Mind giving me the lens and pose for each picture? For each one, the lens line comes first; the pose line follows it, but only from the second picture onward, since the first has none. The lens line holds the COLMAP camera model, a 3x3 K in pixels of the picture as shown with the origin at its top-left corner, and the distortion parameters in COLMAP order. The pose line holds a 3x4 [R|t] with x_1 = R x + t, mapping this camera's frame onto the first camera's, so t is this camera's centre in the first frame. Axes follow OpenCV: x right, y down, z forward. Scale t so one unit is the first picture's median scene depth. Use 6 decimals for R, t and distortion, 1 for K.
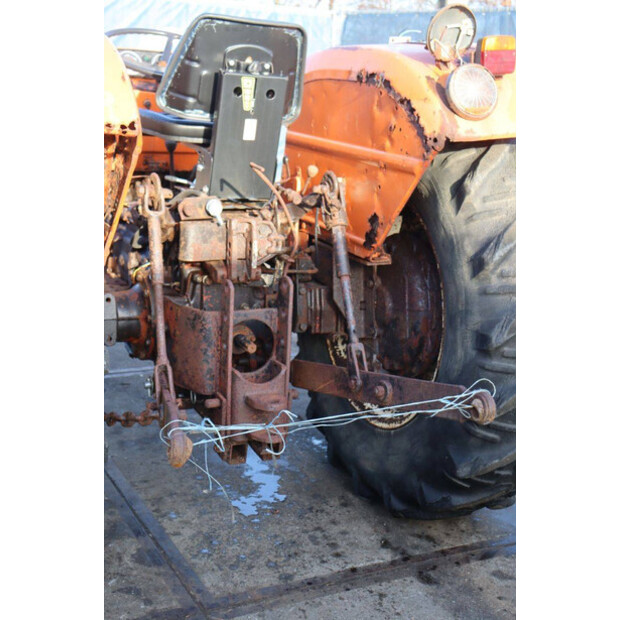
lens RADIAL K [[950.1, 0, 309.6], [0, 950.1, 310.7], [0, 0, 1]] dist [0.111830, 0.000000]
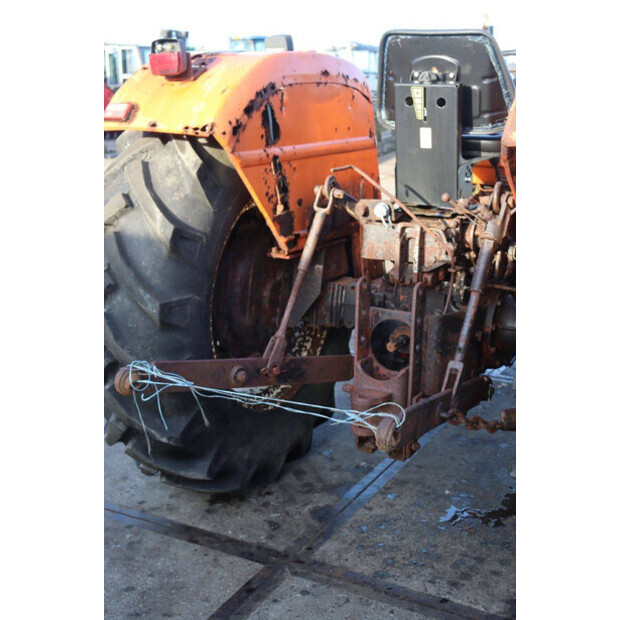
lens RADIAL K [[880.7, 0, 308.7], [0, 880.7, 313.1], [0, 0, 1]] dist [0.077725, 0.000000]
pose [[0.557088, 0.154716, -0.815914, 0.678021], [-0.179150, 0.981748, 0.063842, -0.043188], [0.810900, 0.110605, 0.574638, 0.374190]]
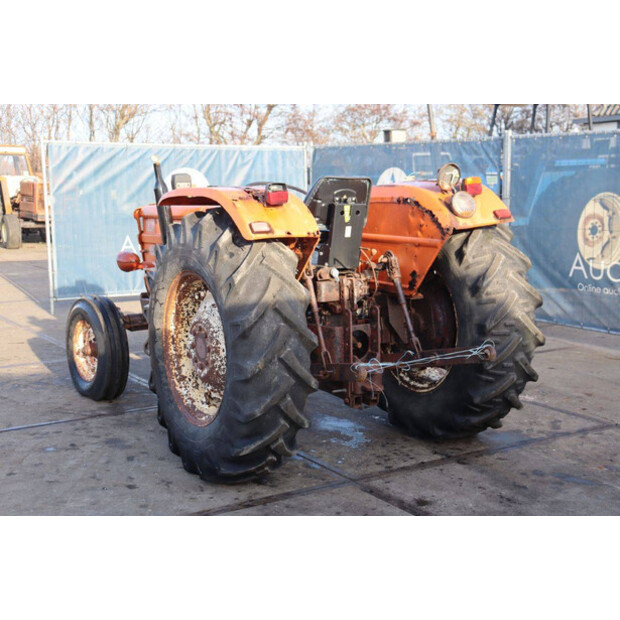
lens RADIAL K [[950.1, 0, 309.7], [0, 950.1, 308.9], [0, 0, 1]] dist [0.111830, 0.000000]
pose [[0.992915, -0.081616, 0.086367, -0.318519], [0.090736, 0.990050, -0.107556, 0.163316], [-0.076730, 0.114631, 0.990440, -0.873391]]
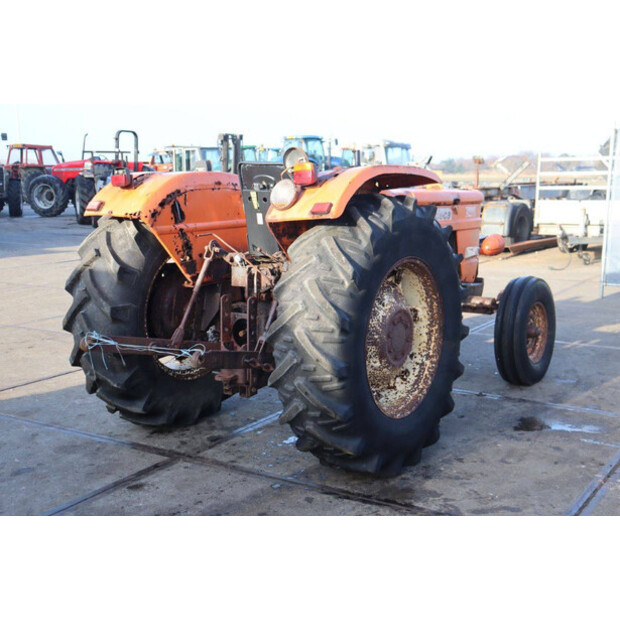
lens RADIAL K [[849.3, 0, 310.1], [0, 849.3, 310.0], [0, 0, 1]] dist [0.078891, 0.000000]
pose [[0.486340, 0.078354, -0.870249, 1.464598], [-0.183629, 0.982894, -0.014125, -0.008152], [0.854256, 0.166673, 0.492409, 0.293760]]
